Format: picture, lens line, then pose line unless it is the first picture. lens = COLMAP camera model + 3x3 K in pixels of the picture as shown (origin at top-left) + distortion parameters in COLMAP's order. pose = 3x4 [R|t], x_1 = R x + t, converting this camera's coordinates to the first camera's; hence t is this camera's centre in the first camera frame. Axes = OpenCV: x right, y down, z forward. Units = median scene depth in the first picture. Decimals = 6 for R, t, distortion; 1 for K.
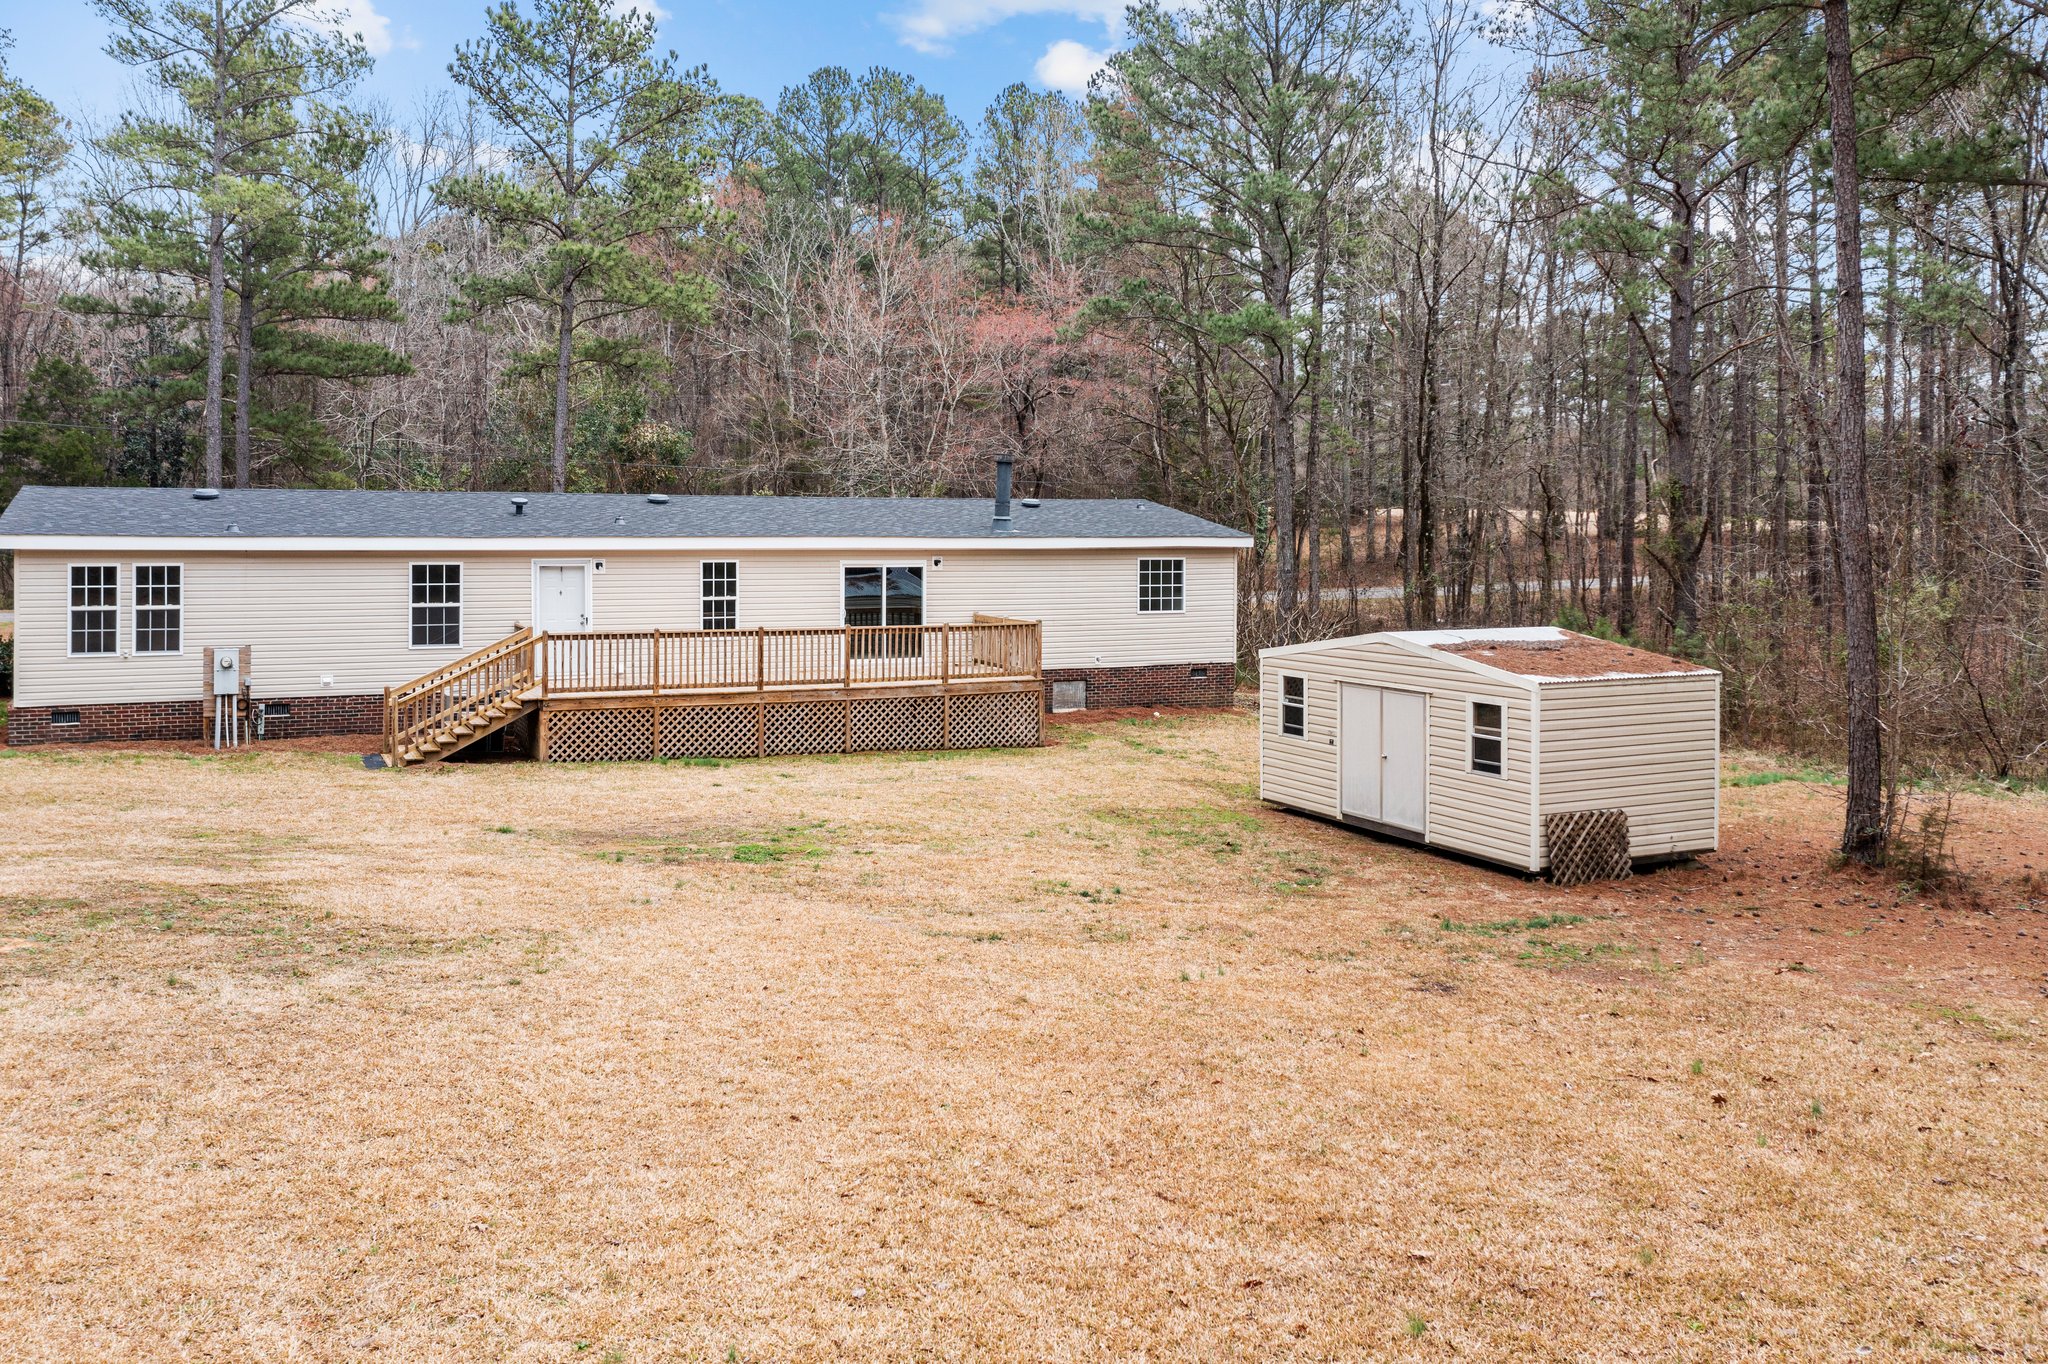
lens RADIAL K [[1730.6, 0, 1018.8], [0, 1730.6, 664.5], [0, 0, 1]] dist [0.007637, -0.013333]
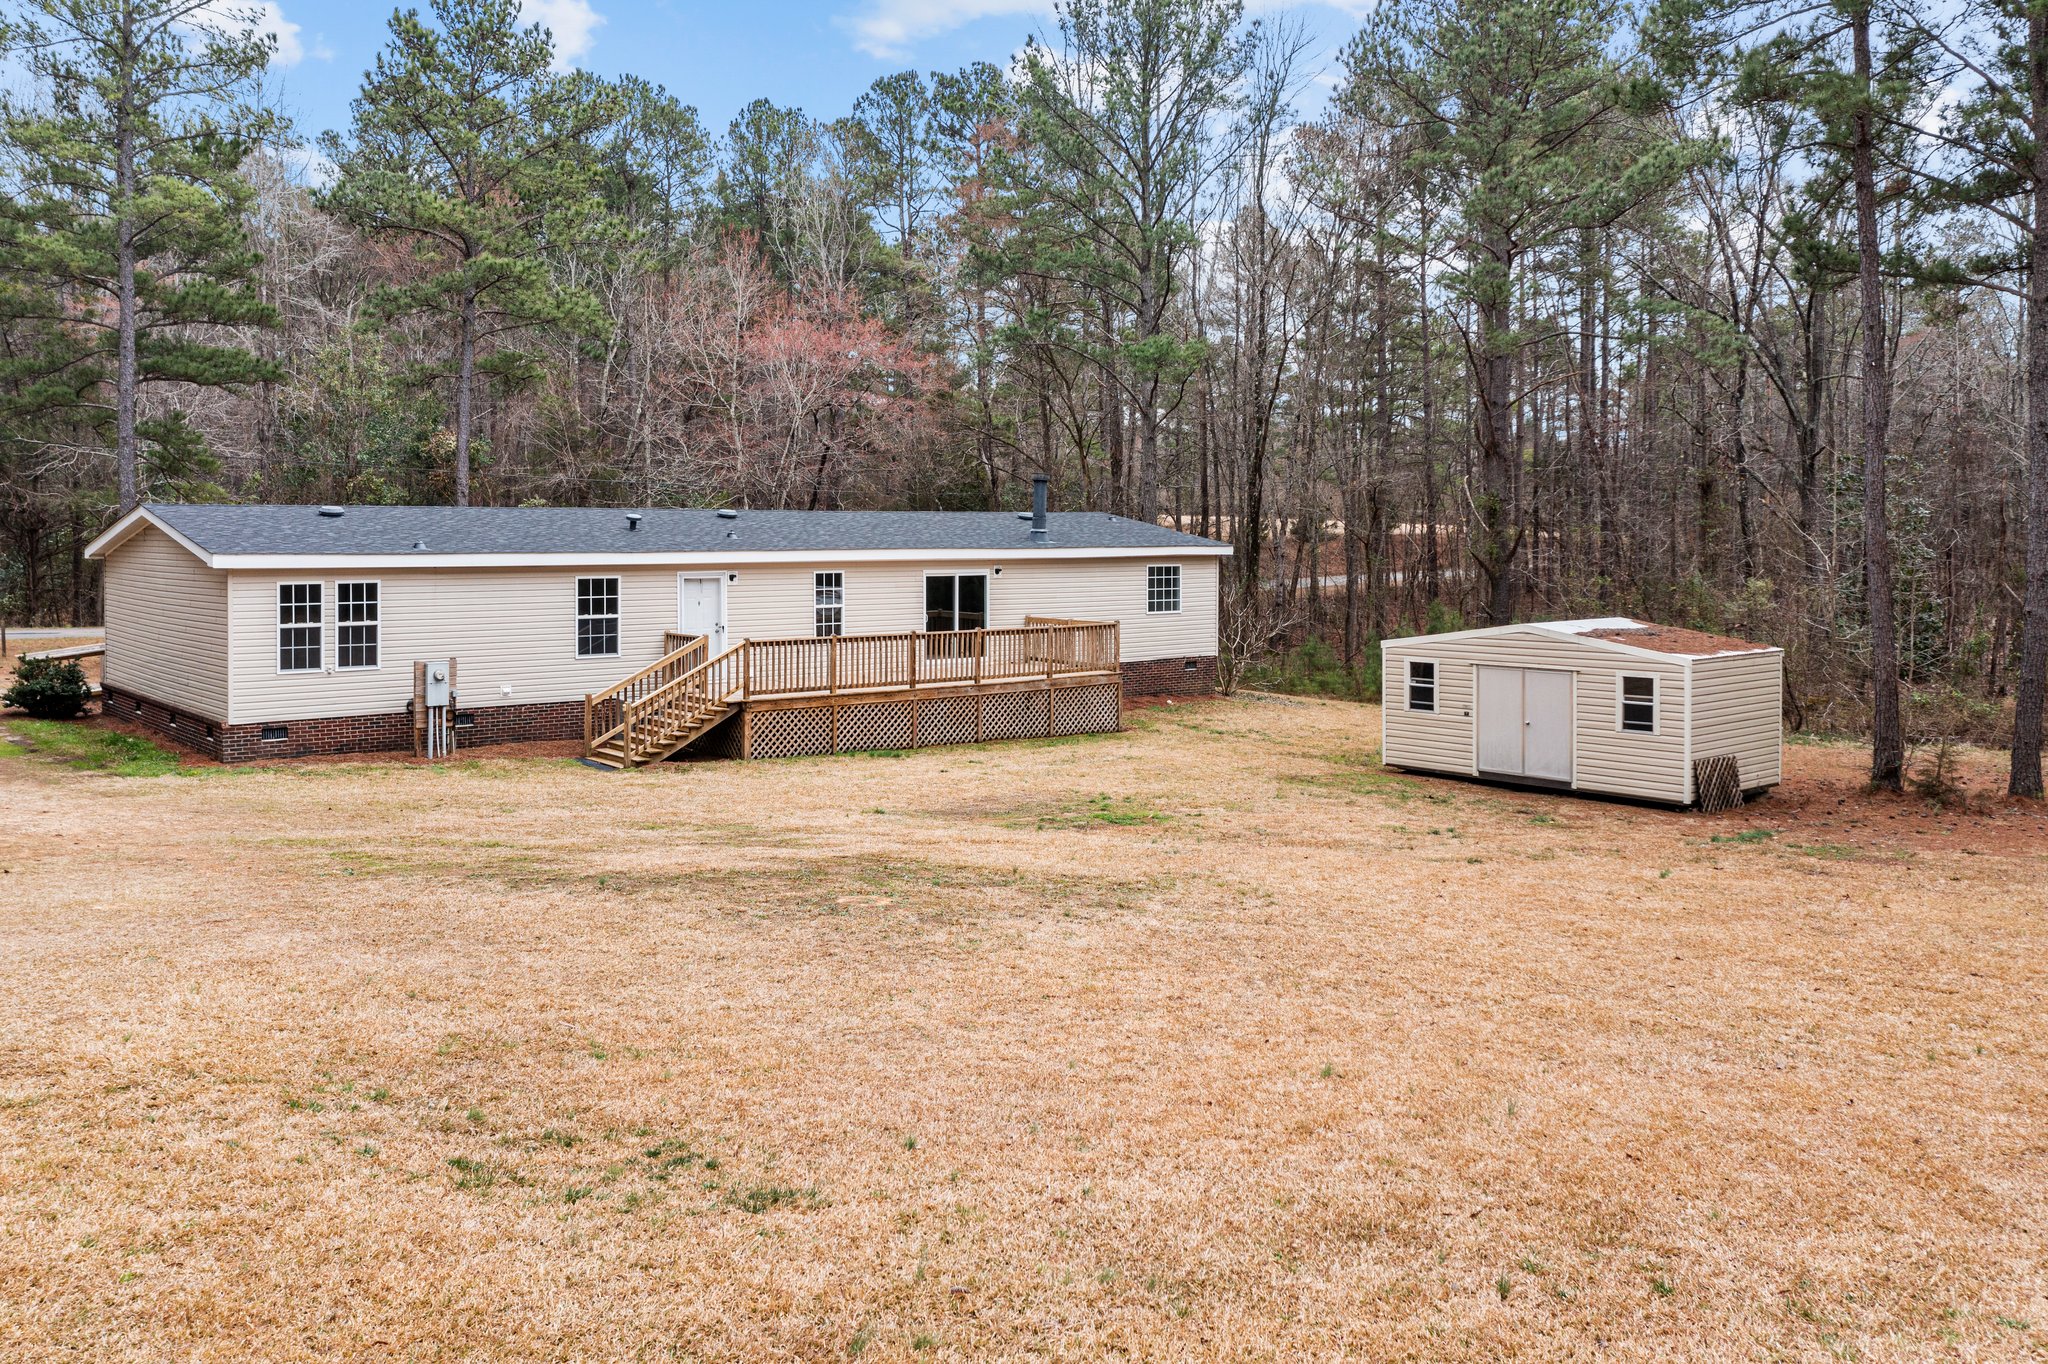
lens RADIAL K [[1730.6, 0, 1031.2], [0, 1730.6, 699.6], [0, 0, 1]] dist [0.007637, -0.013333]
pose [[0.964731, -0.030057, 0.261516, -0.377792], [0.025222, 0.999444, 0.021825, -0.000232], [-0.262026, -0.014459, 0.964952, -0.094588]]
